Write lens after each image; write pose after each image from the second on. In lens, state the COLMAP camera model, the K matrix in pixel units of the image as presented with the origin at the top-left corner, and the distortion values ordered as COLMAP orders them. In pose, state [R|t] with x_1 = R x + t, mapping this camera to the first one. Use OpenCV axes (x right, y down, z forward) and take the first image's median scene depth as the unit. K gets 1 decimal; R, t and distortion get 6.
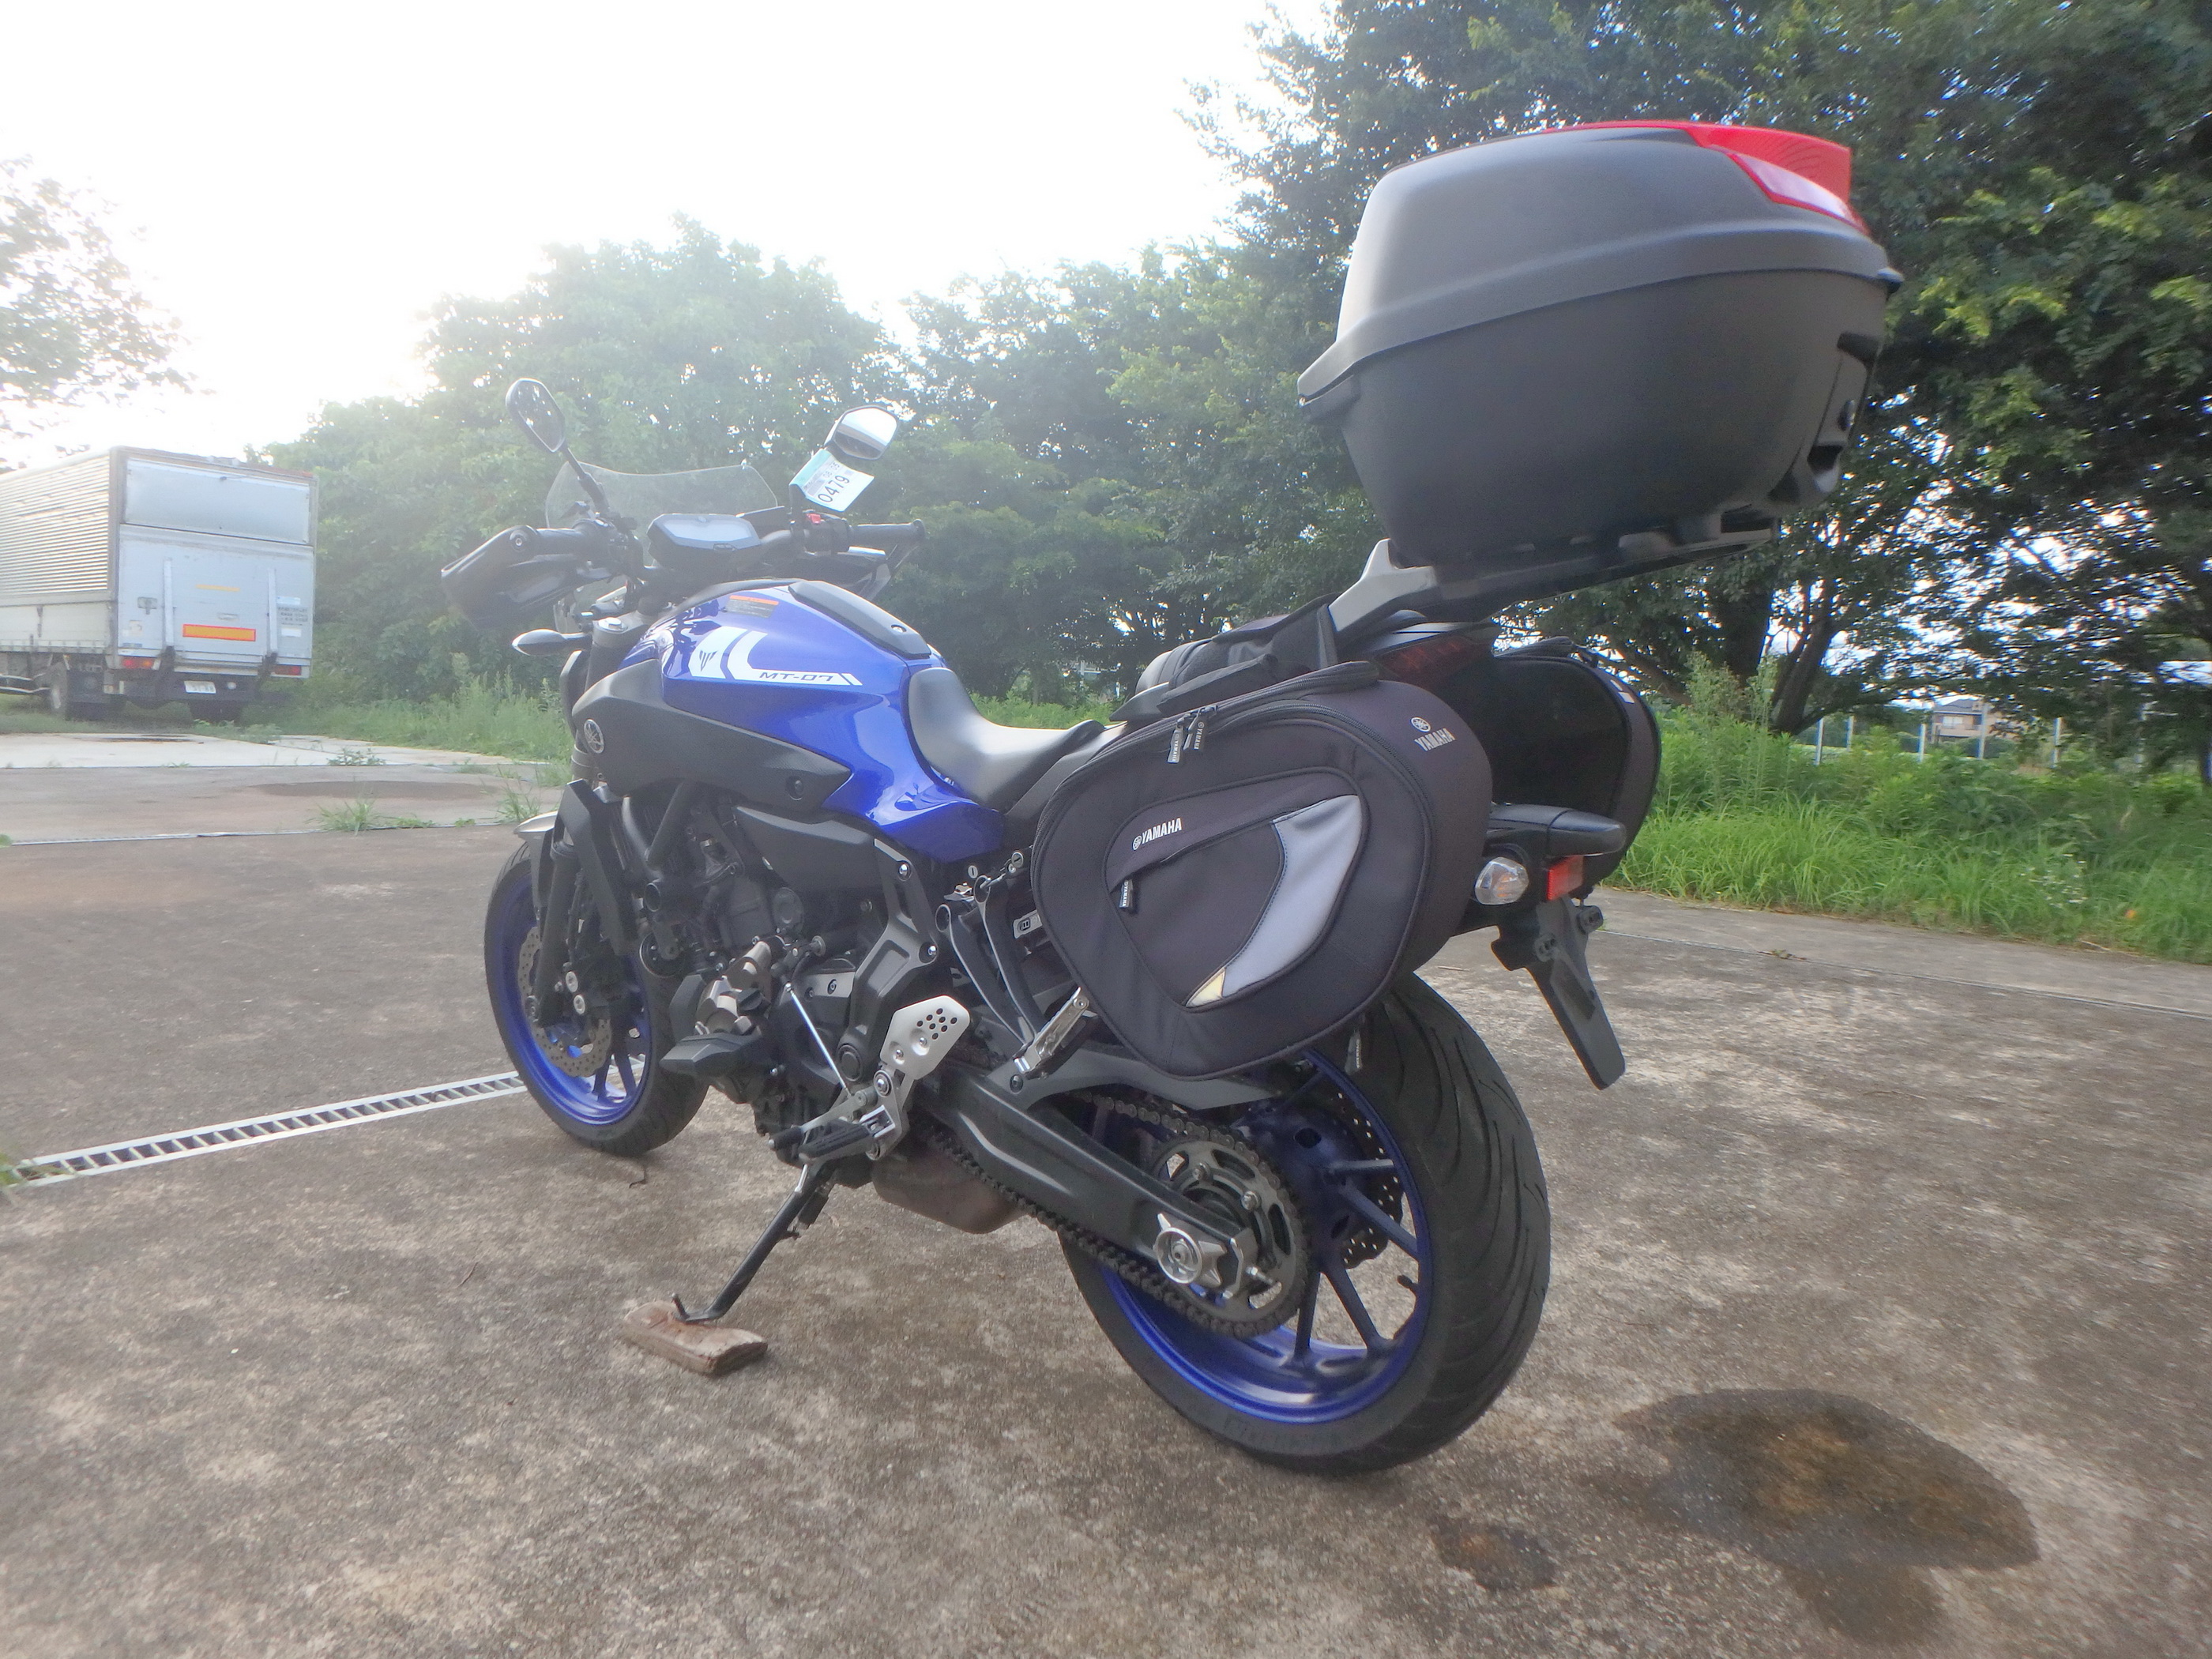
lens RADIAL K [[1372.2, 0, 1104.1], [0, 1372.2, 832.3], [0, 0, 1]] dist [-0.043320, 0.002008]
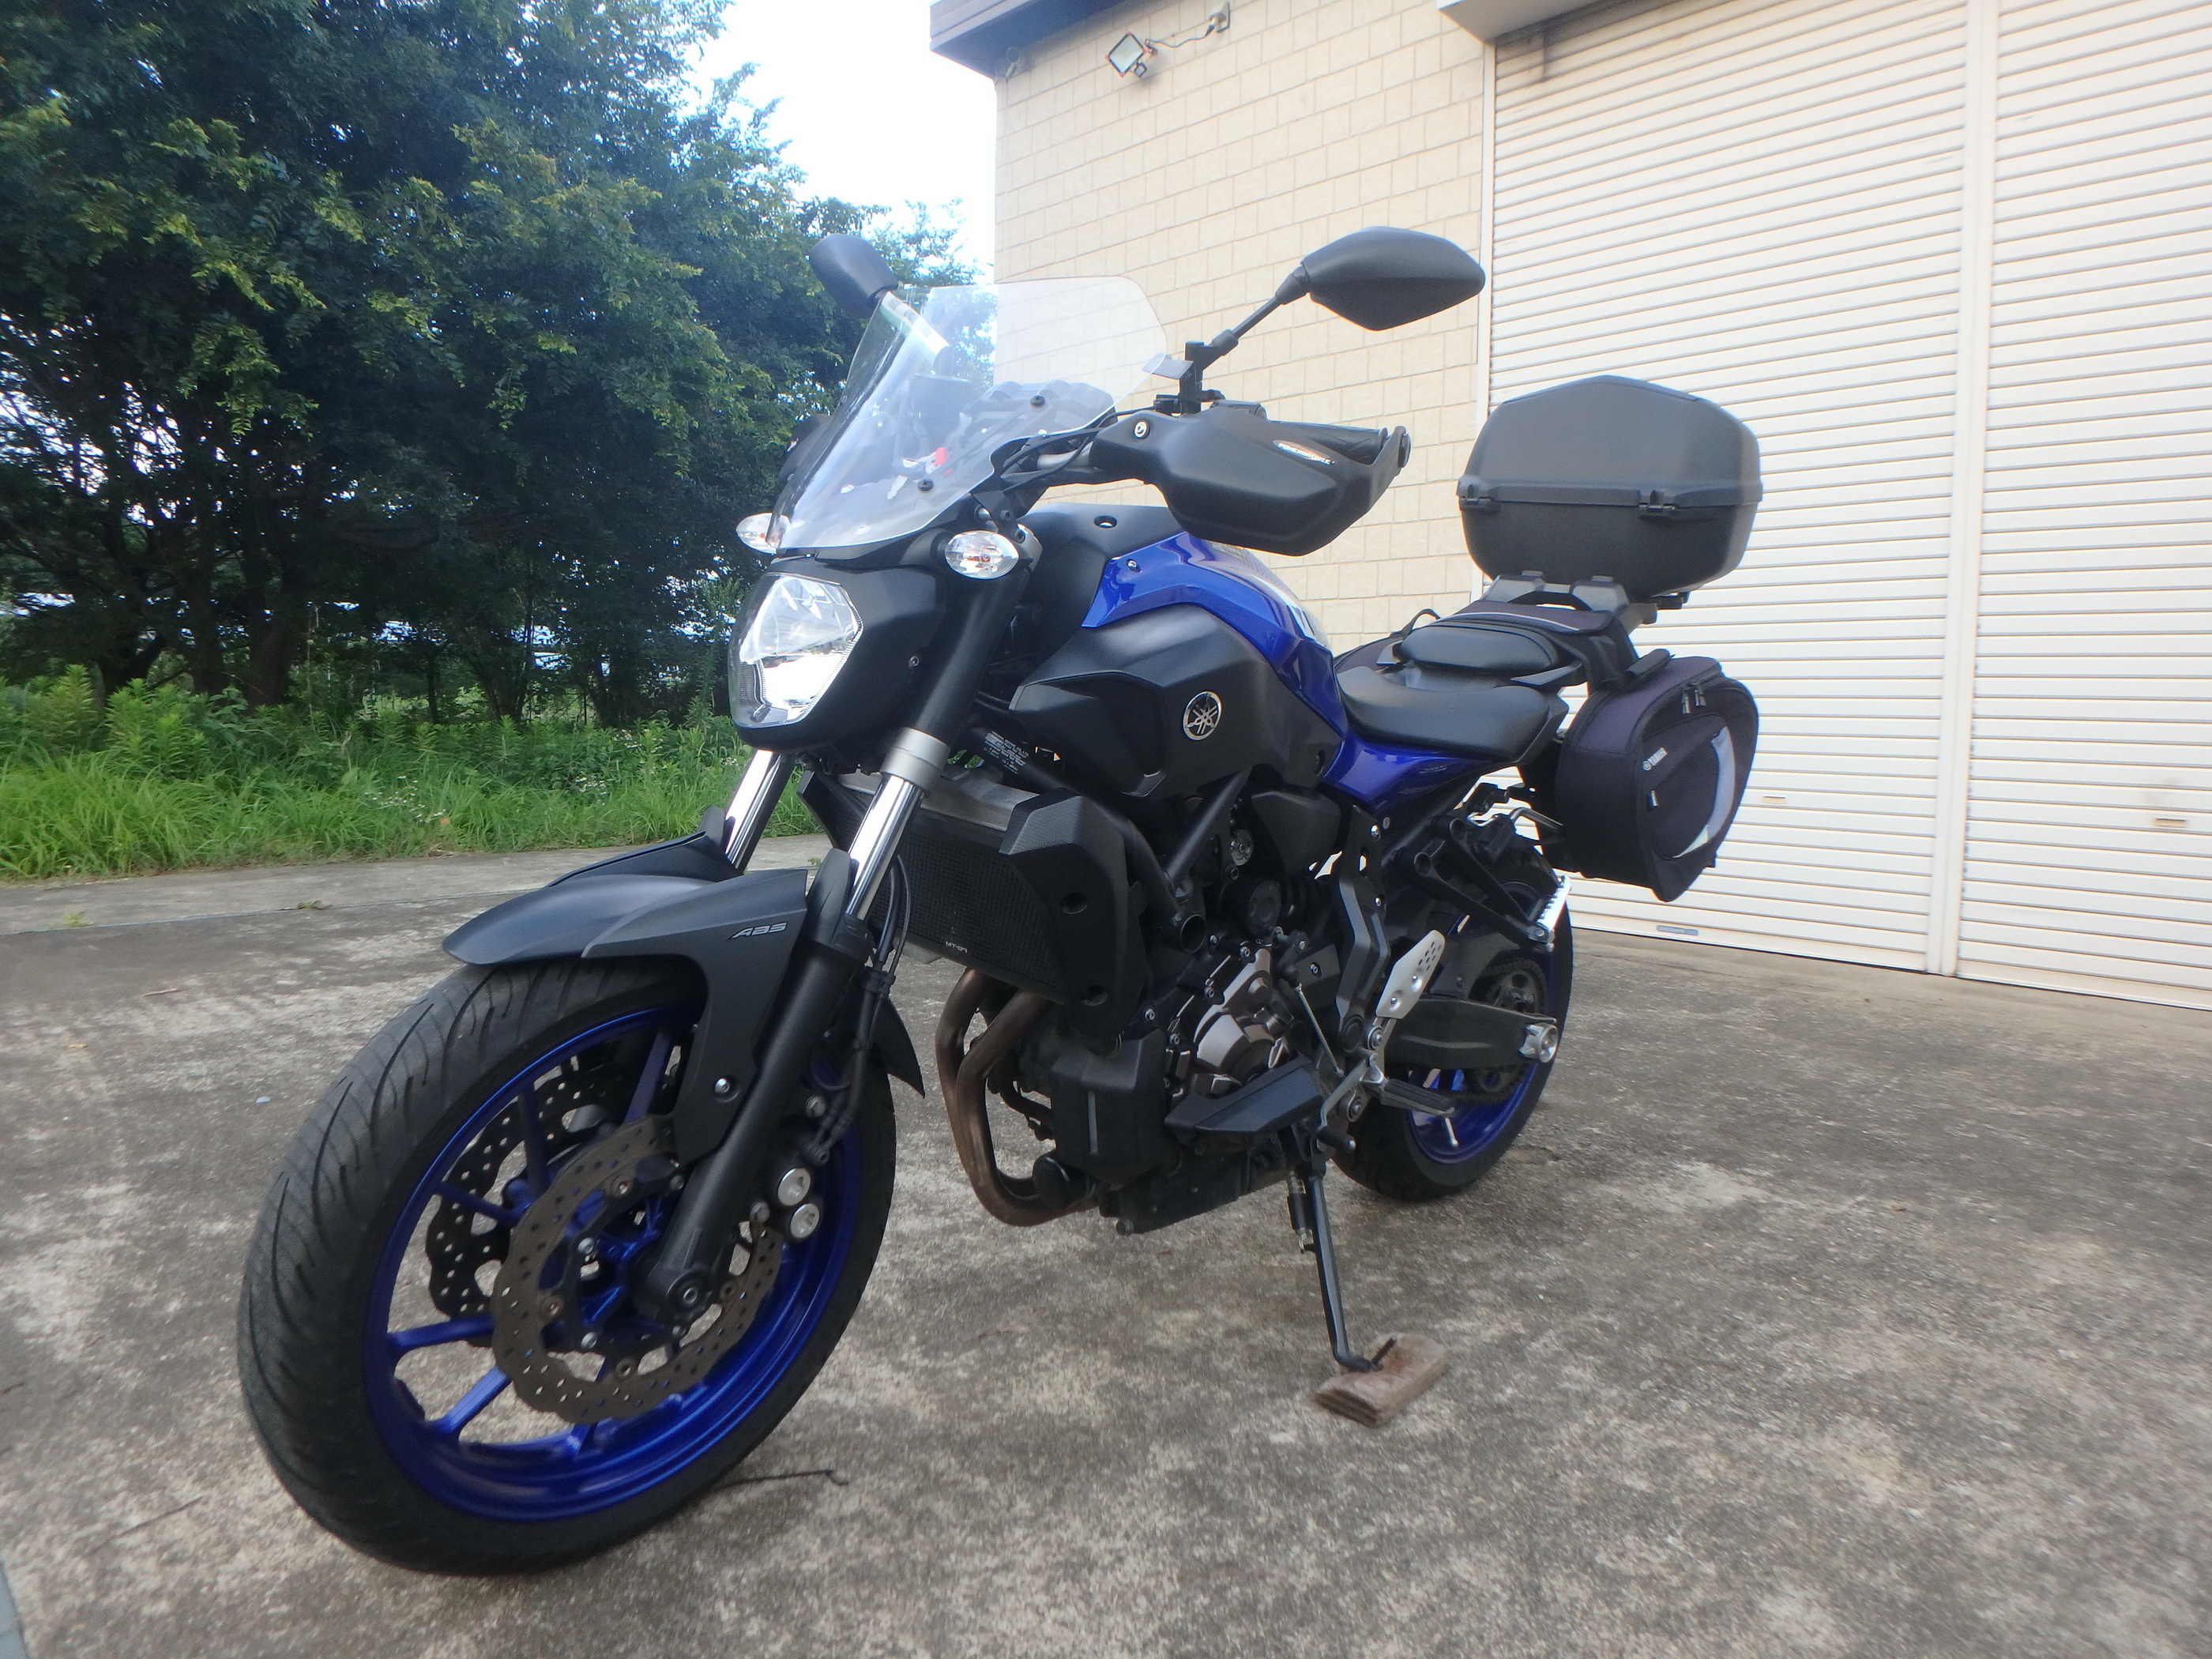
lens RADIAL K [[1372.2, 0, 1113.3], [0, 1372.2, 859.6], [0, 0, 1]] dist [-0.043320, 0.002008]
pose [[0.084495, -0.141207, 0.986368, -1.183629], [0.082486, 0.987501, 0.134303, -0.107399], [-0.993004, 0.070014, 0.095087, 1.086155]]
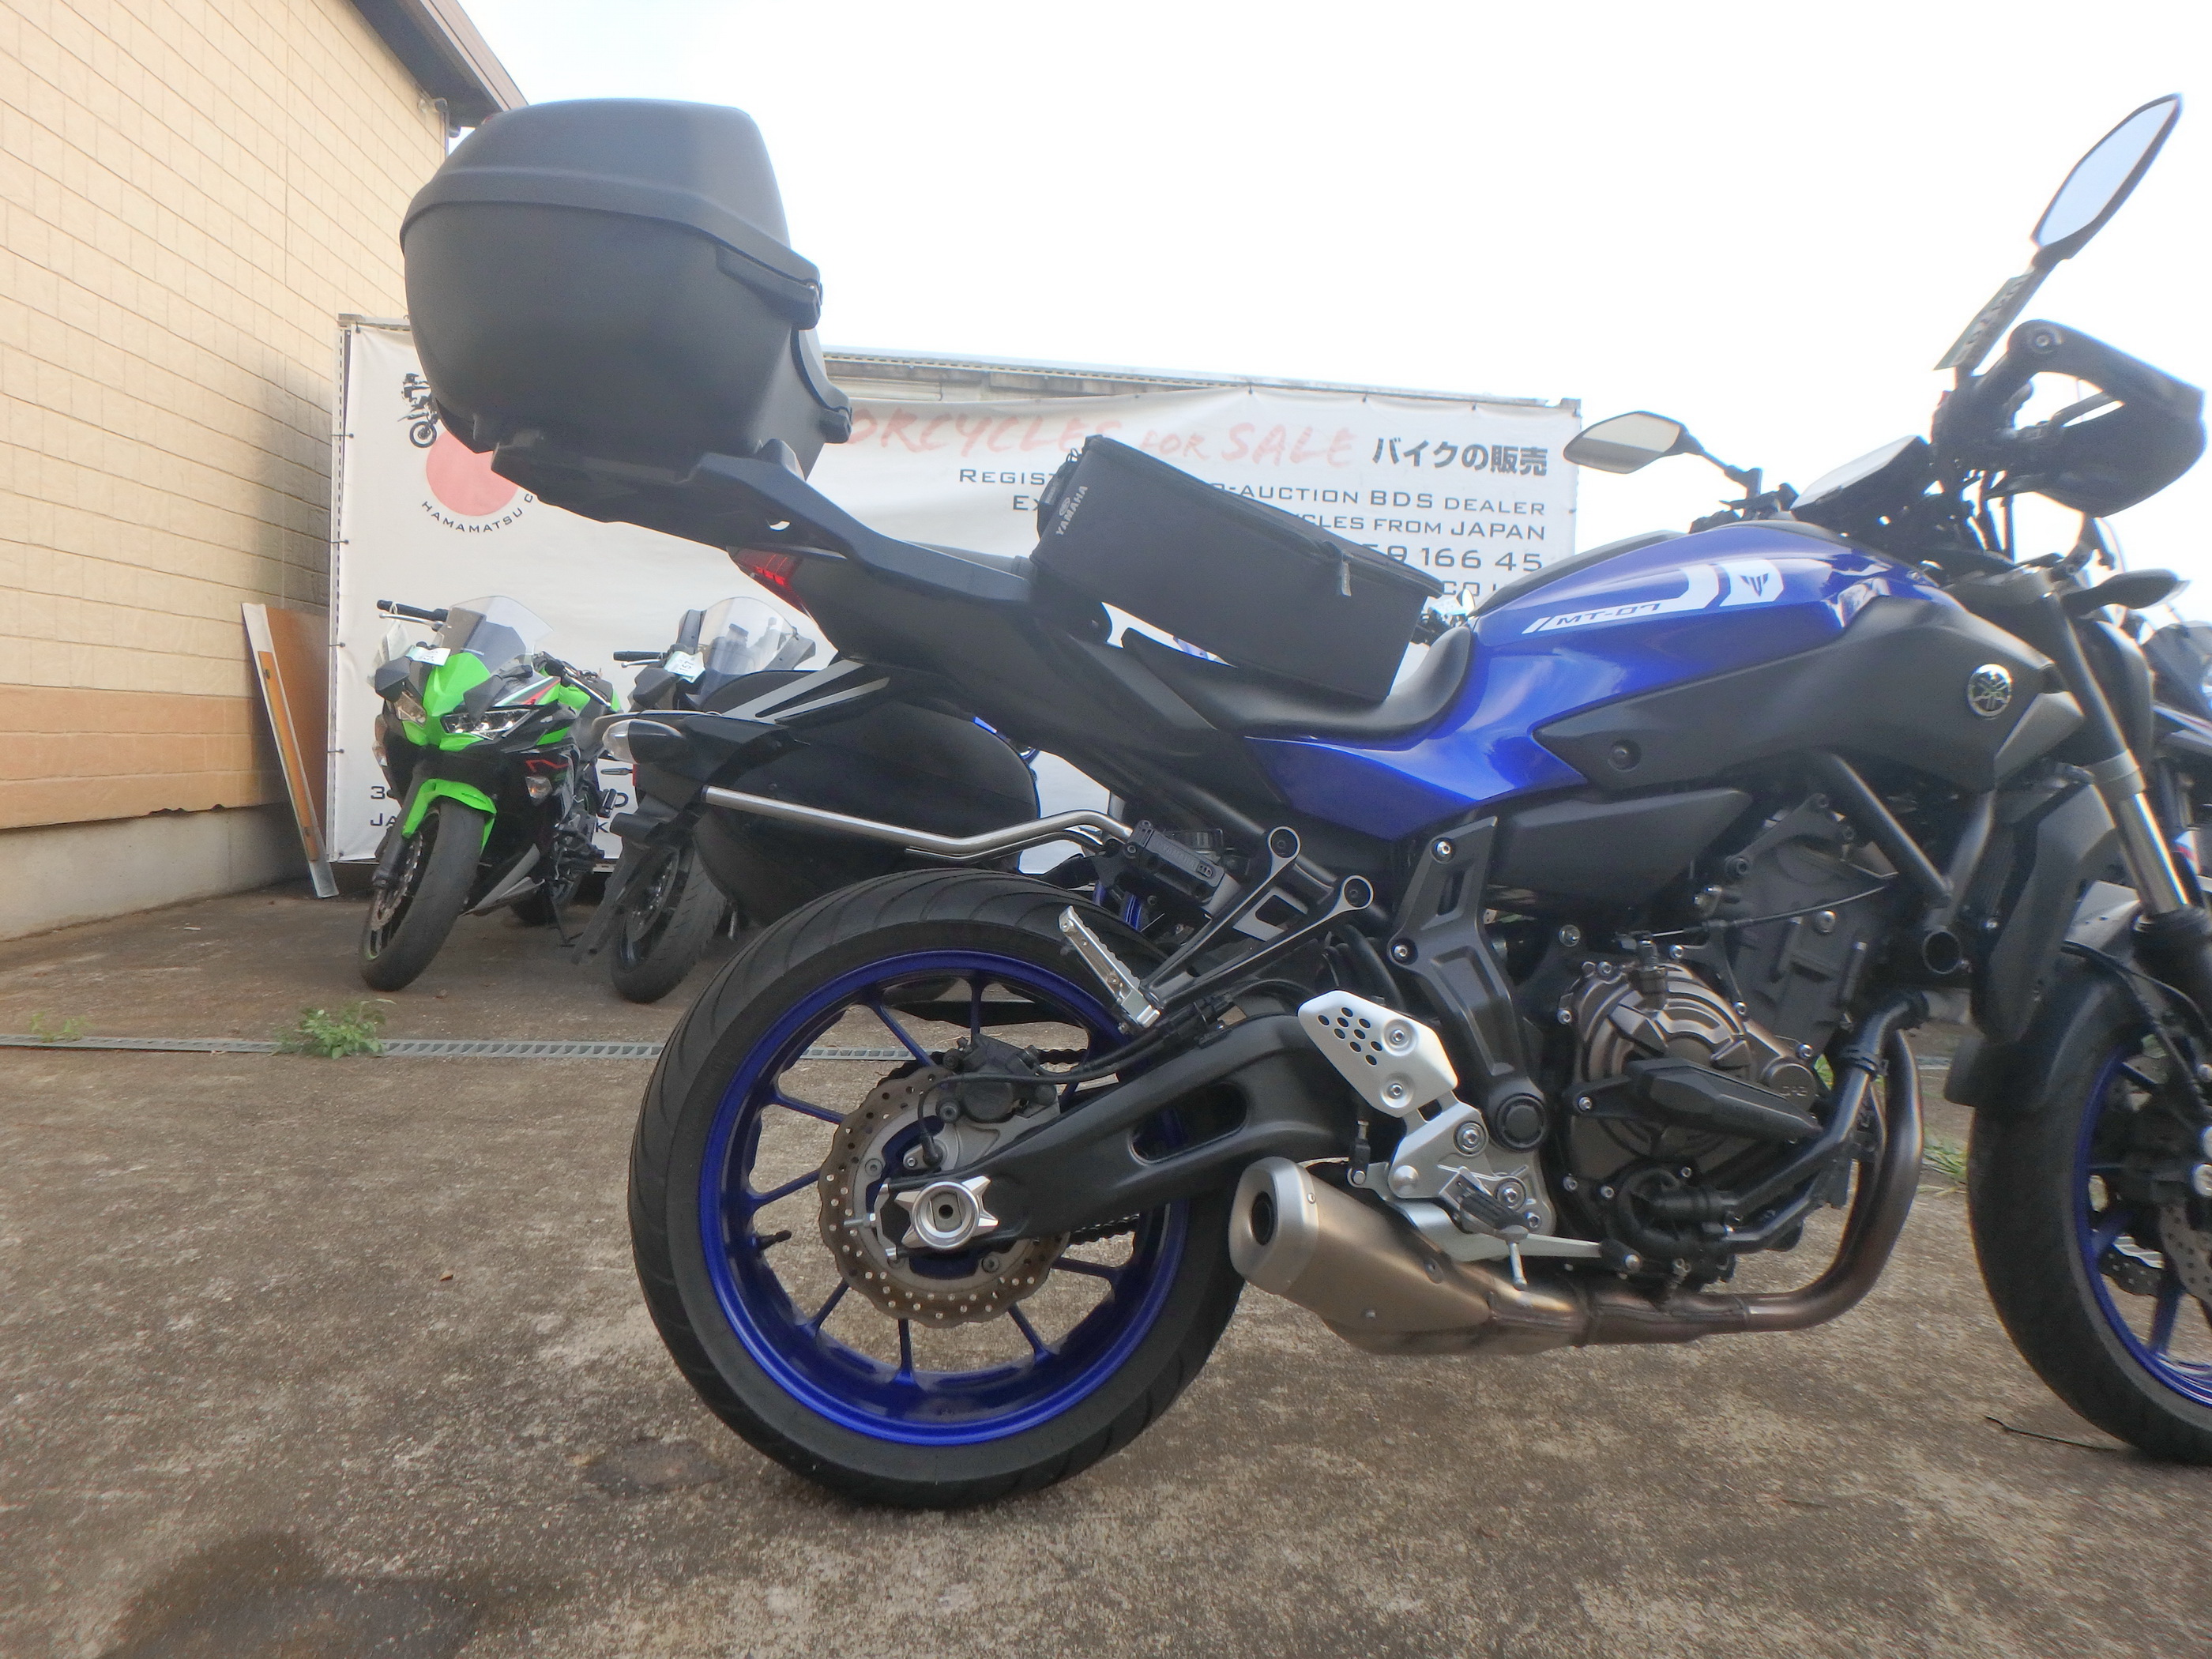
lens RADIAL K [[1372.2, 0, 1090.4], [0, 1372.2, 811.9], [0, 0, 1]] dist [-0.043320, 0.002008]
pose [[-0.712543, -0.031368, -0.700927, 0.666144], [-0.138840, 0.985549, 0.097035, -0.067730], [0.687755, 0.166458, -0.706601, 1.504595]]
